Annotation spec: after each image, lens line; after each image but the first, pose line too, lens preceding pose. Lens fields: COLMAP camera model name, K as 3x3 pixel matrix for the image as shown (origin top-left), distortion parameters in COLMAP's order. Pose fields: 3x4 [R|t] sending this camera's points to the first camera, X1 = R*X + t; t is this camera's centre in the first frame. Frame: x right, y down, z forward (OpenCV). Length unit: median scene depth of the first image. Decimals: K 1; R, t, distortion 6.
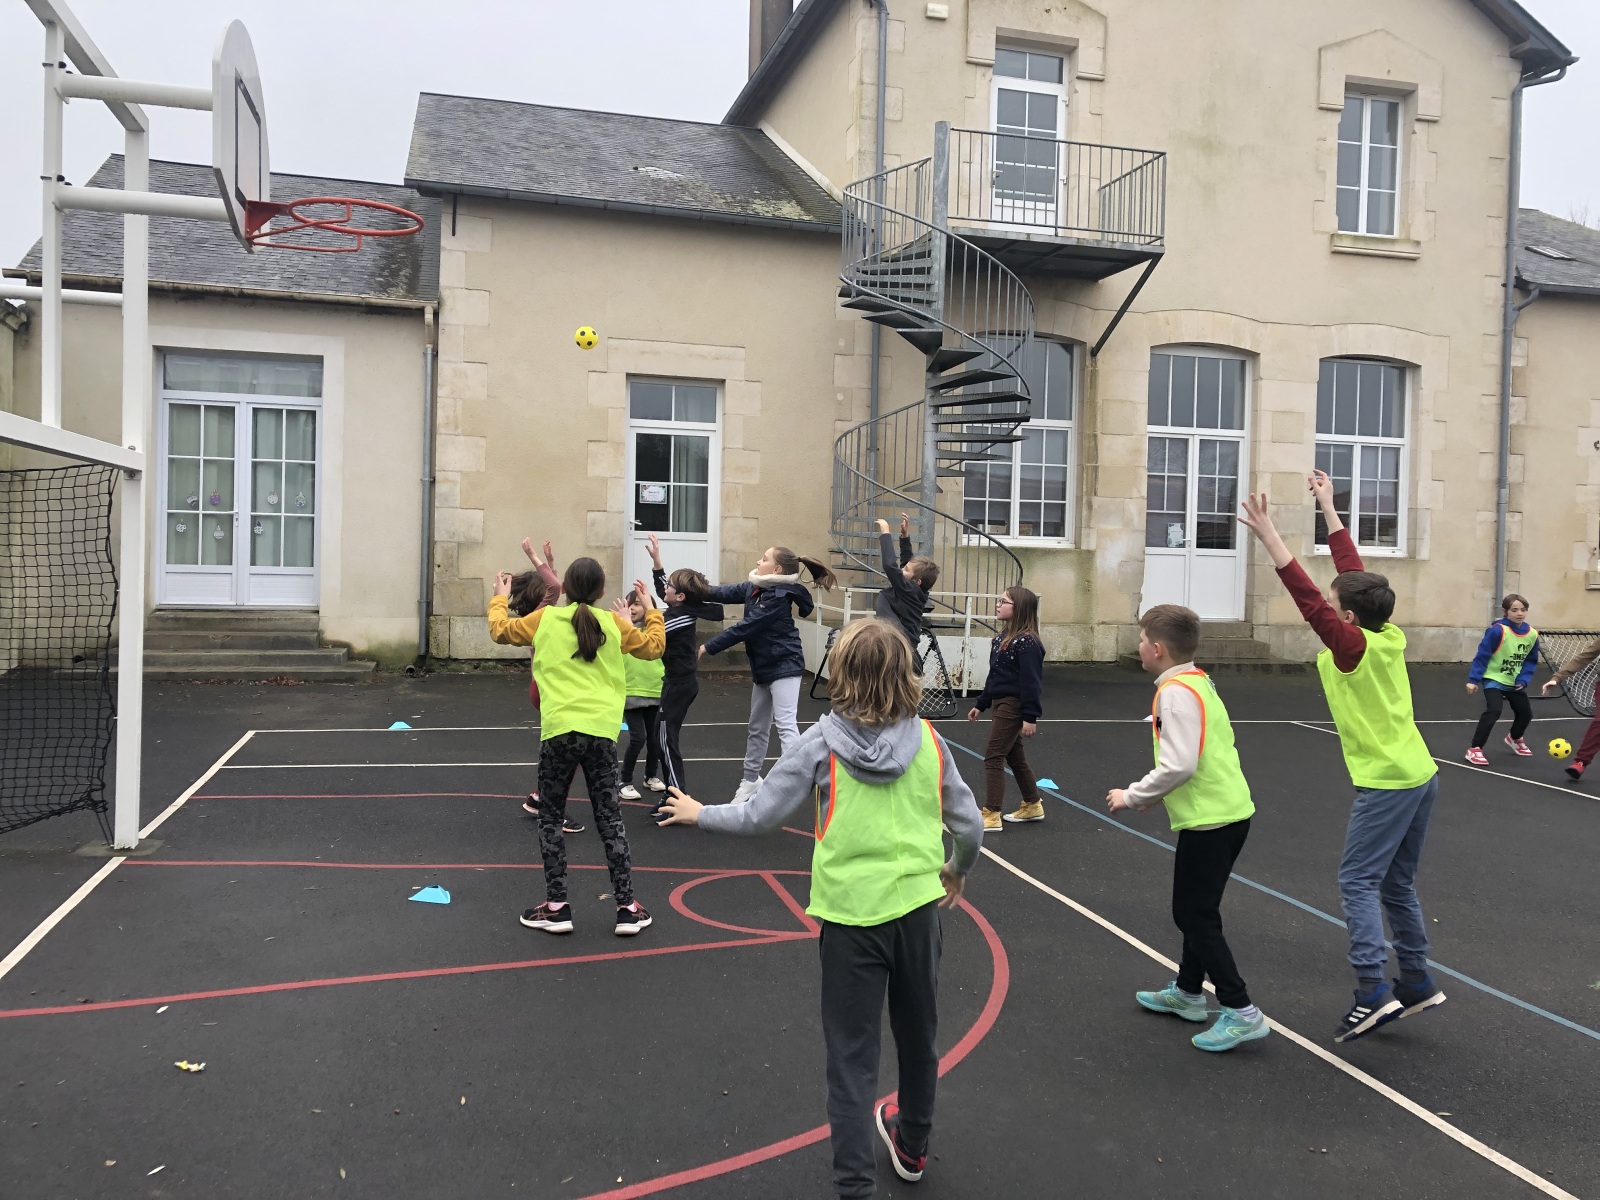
lens RADIAL K [[1305.7, 0, 804.8], [0, 1305.7, 586.3], [0, 0, 1]] dist [0.013714, 0.004793]
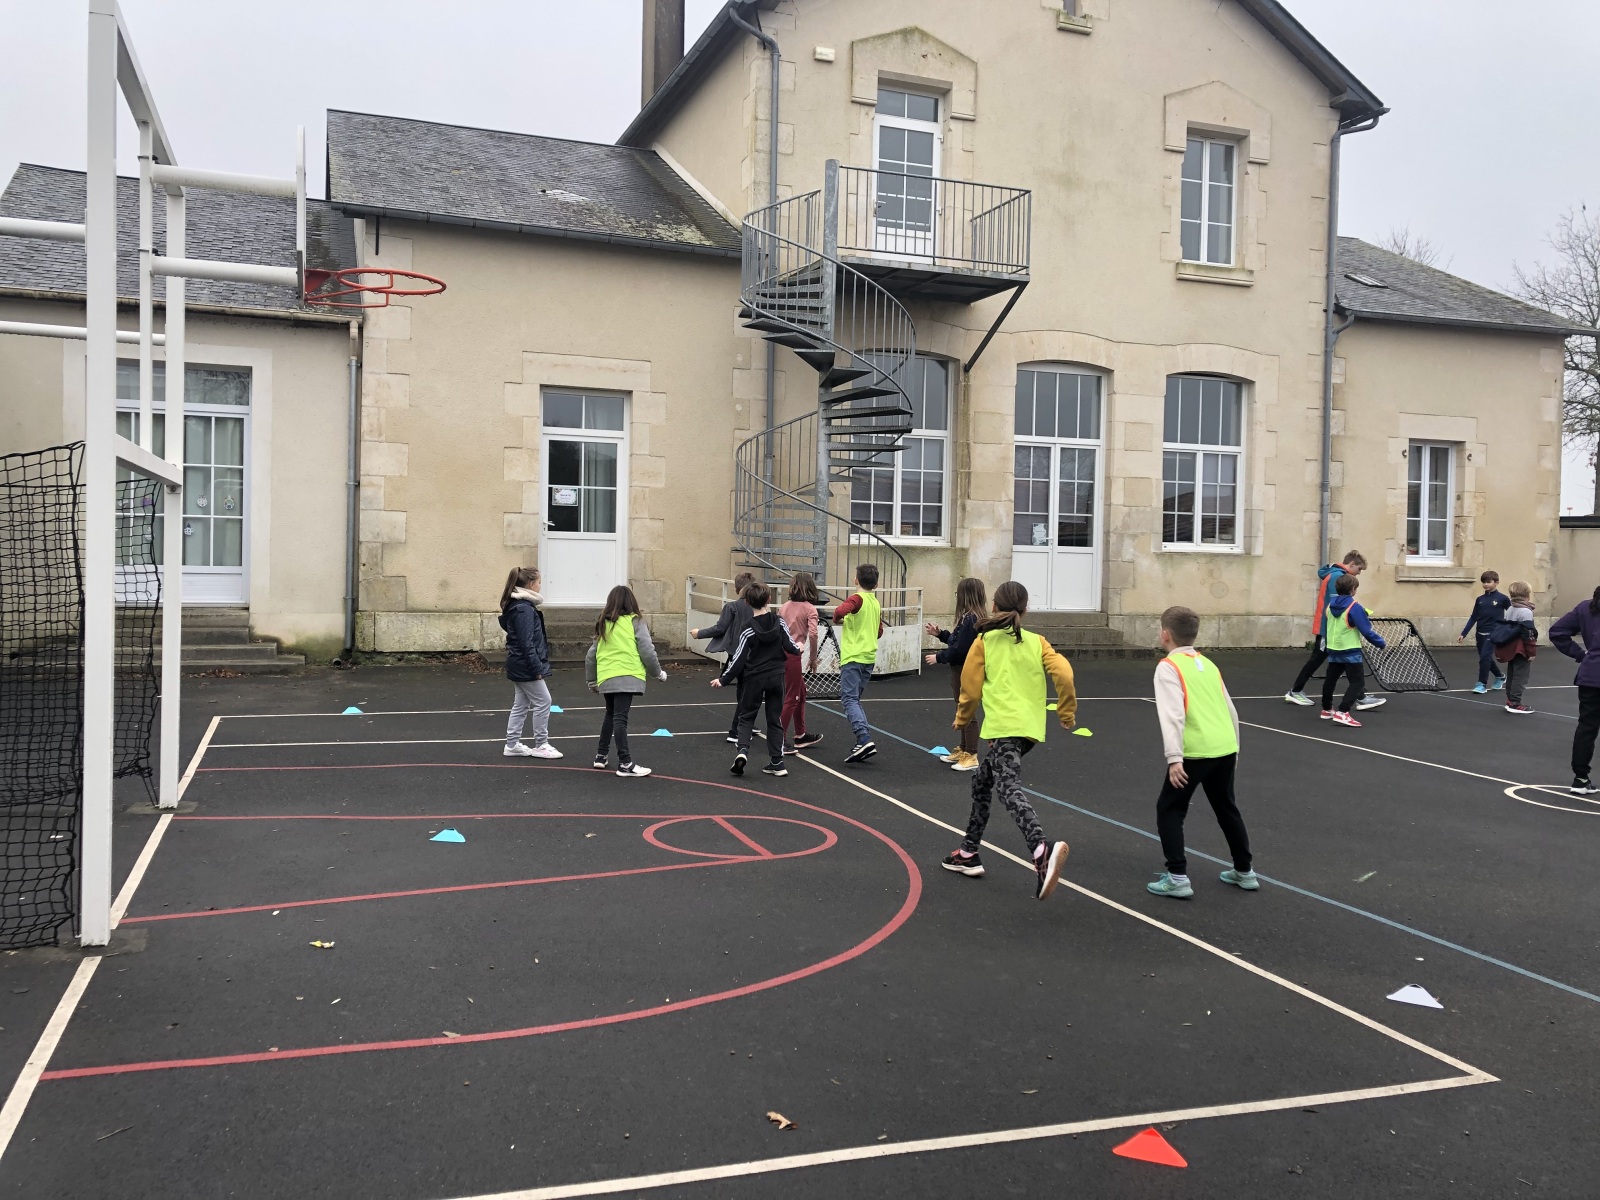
lens RADIAL K [[1293.0, 0, 789.0], [0, 1293.0, 588.0], [0, 0, 1]] dist [0.079933, -0.203369]
pose [[0.996161, -0.005534, 0.087365, -0.024126], [0.005173, 0.999977, 0.004359, 0.000480], [-0.087387, -0.003890, 0.996167, -0.075302]]
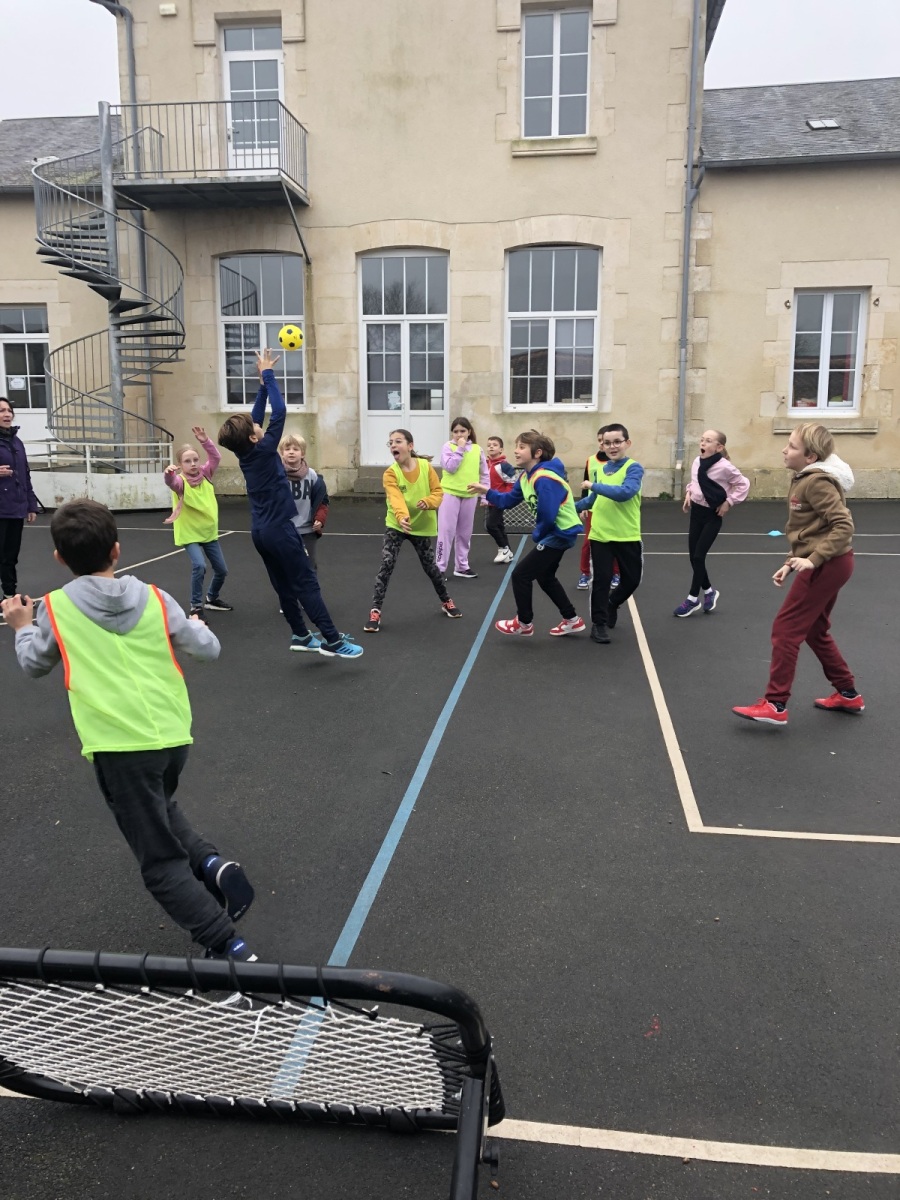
lens RADIAL K [[979.9, 0, 446.7], [0, 979.9, 595.9], [0, 0, 1]] dist [0.016064, 0.008649]
pose [[0.923677, 0.039127, -0.381170, 0.728945], [0.013941, 0.990682, 0.135476, 0.024177], [0.382919, -0.130450, 0.914525, 0.092888]]
